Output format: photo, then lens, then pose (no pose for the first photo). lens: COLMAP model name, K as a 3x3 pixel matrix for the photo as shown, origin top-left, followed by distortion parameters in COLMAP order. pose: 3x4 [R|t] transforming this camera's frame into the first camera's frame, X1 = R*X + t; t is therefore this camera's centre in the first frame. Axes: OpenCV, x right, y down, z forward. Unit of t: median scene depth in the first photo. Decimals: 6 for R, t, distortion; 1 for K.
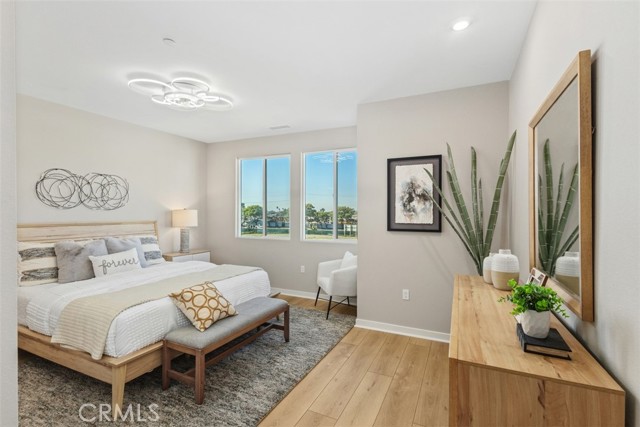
lens RADIAL K [[296.9, 0, 314.9], [0, 296.9, 212.5], [0, 0, 1]] dist [0.005907, -0.000190]
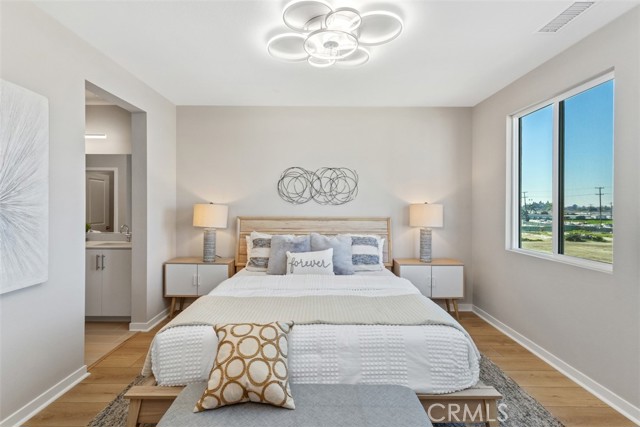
lens RADIAL K [[296.9, 0, 322.8], [0, 296.9, 210.1], [0, 0, 1]] dist [0.005907, -0.000190]
pose [[0.447050, 0.008782, -0.894466, 0.141274], [-0.004598, 0.999961, 0.007520, 0.001363], [0.894497, 0.000750, 0.447073, 0.547111]]
